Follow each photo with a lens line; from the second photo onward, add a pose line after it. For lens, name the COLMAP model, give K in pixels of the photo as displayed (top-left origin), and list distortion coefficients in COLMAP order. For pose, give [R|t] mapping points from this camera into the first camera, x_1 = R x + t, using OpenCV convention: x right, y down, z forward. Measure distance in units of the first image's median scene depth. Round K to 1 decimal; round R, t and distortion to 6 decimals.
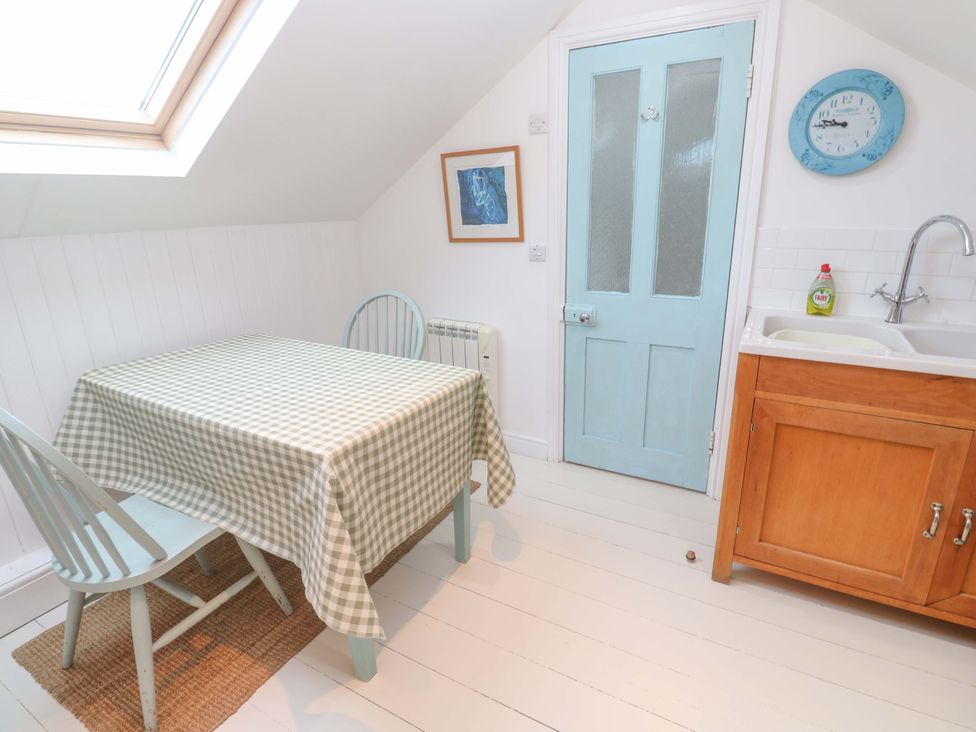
lens RADIAL K [[507.5, 0, 504.8], [0, 507.5, 353.5], [0, 0, 1]] dist [0.003668, -0.013301]
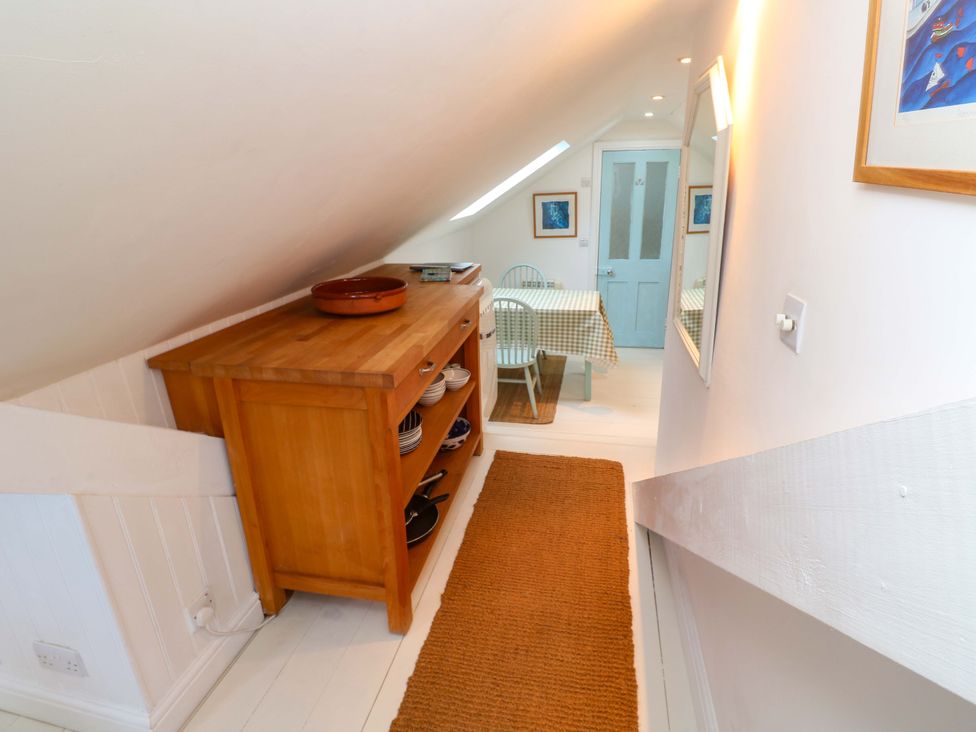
lens RADIAL K [[507.5, 0, 504.8], [0, 507.5, 353.5], [0, 0, 1]] dist [0.003668, -0.013301]
pose [[0.949956, -0.097075, 0.296918, -0.943133], [0.088239, 0.995169, 0.043049, 0.142338], [-0.299662, -0.014695, 0.953932, -0.930519]]
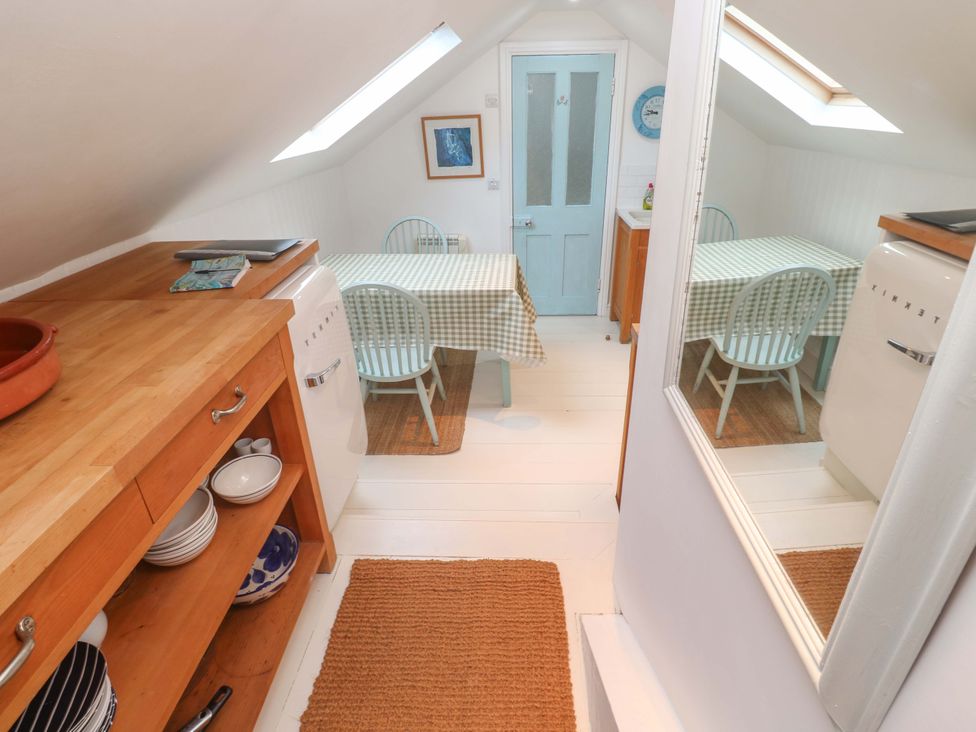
lens RADIAL K [[507.5, 0, 504.8], [0, 507.5, 353.5], [0, 0, 1]] dist [0.003668, -0.013301]
pose [[0.888581, -0.196670, 0.414421, -0.694006], [0.129238, 0.974165, 0.185201, 0.029281], [-0.440138, -0.111008, 0.891042, -0.508080]]
